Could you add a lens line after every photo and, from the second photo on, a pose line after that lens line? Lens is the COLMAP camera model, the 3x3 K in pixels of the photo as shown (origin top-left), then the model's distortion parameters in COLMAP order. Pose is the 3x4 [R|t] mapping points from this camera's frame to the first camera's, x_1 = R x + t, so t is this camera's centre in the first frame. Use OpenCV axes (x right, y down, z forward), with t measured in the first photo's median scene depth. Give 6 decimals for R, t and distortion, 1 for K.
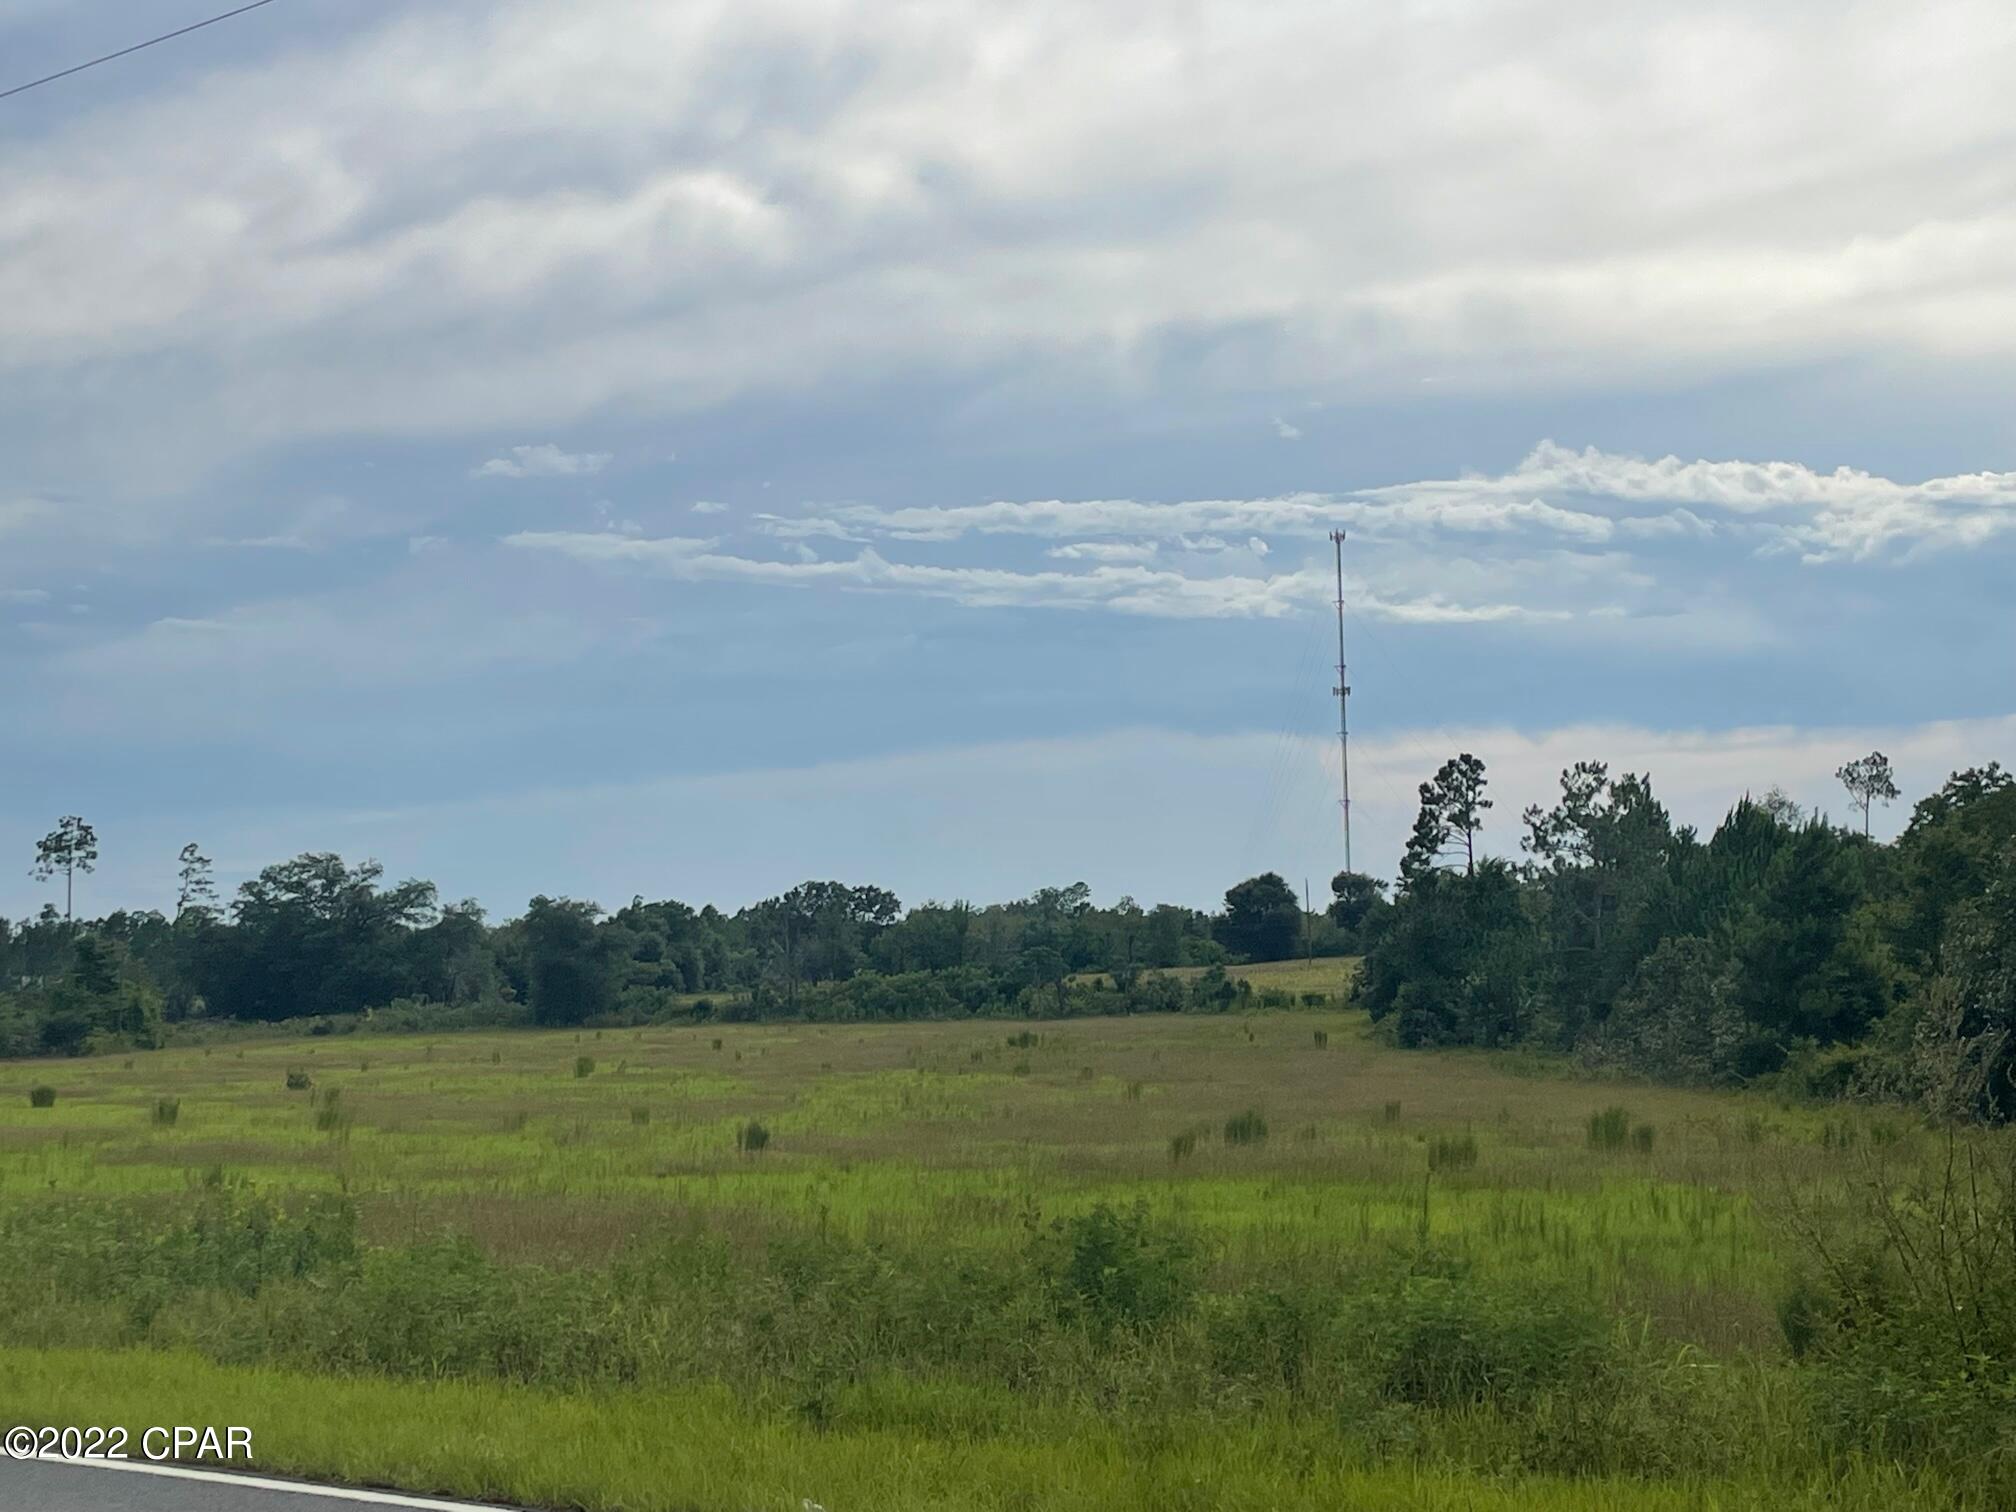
lens RADIAL K [[3208.5, 0, 1013.9], [0, 3208.5, 751.0], [0, 0, 1]] dist [0.040217, 0.000000]
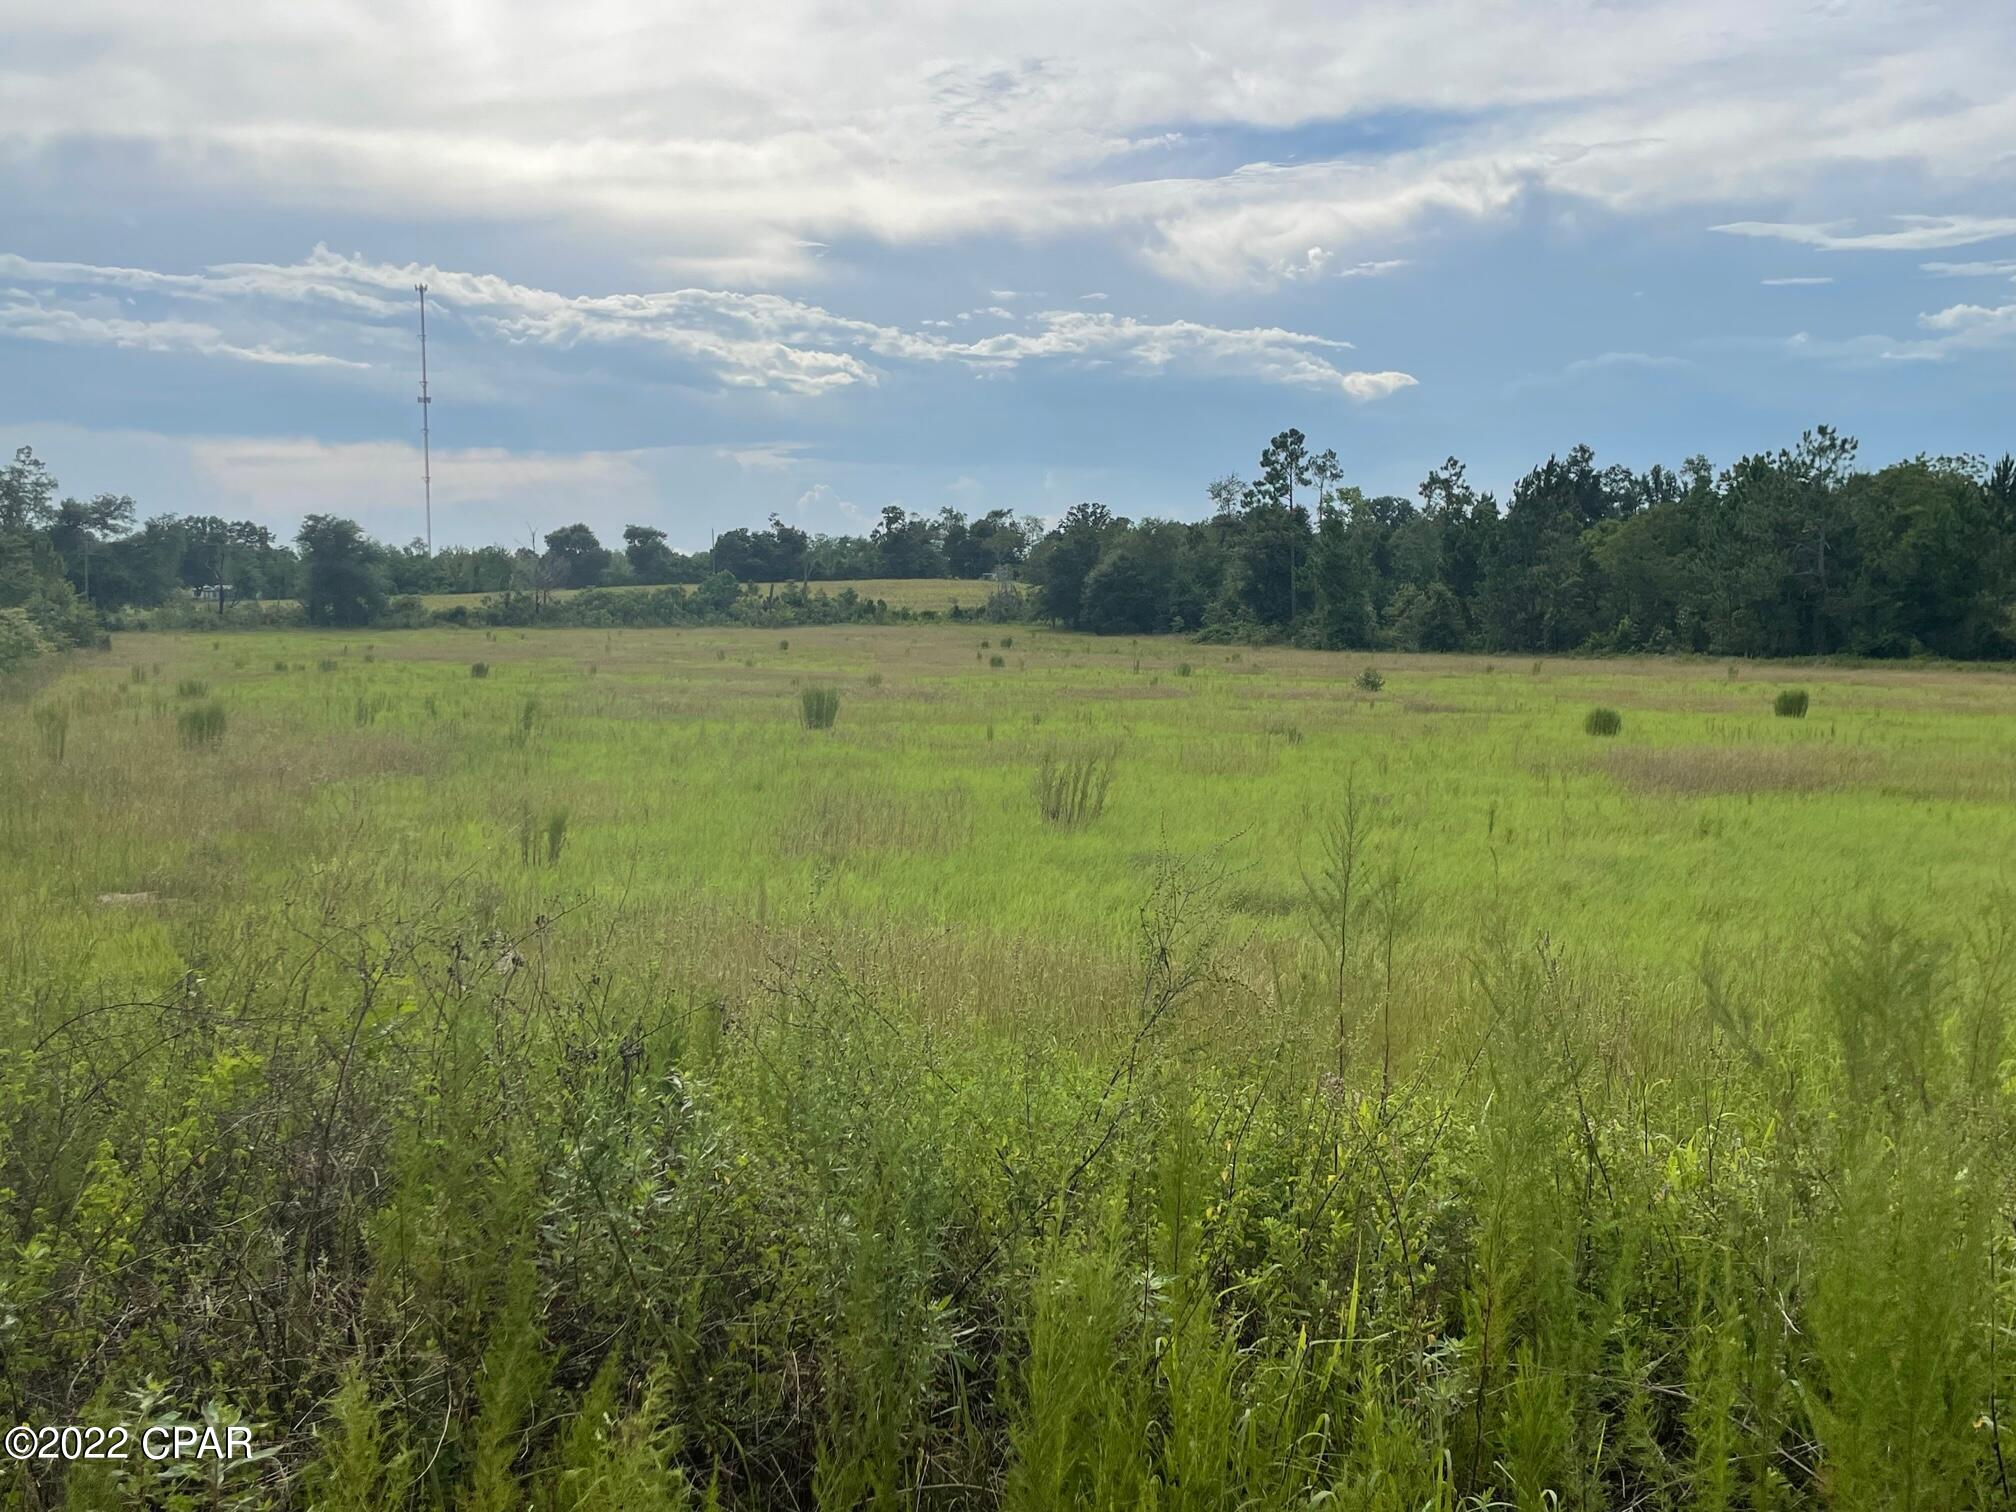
lens RADIAL K [[1983.2, 0, 889.7], [0, 1983.2, 742.2], [0, 0, 1]] dist [0.041285, 0.000000]
pose [[0.876771, -0.014506, 0.480689, -0.230017], [-0.050672, 0.991194, 0.122337, 0.021687], [-0.478231, -0.131619, 0.868315, 0.208305]]
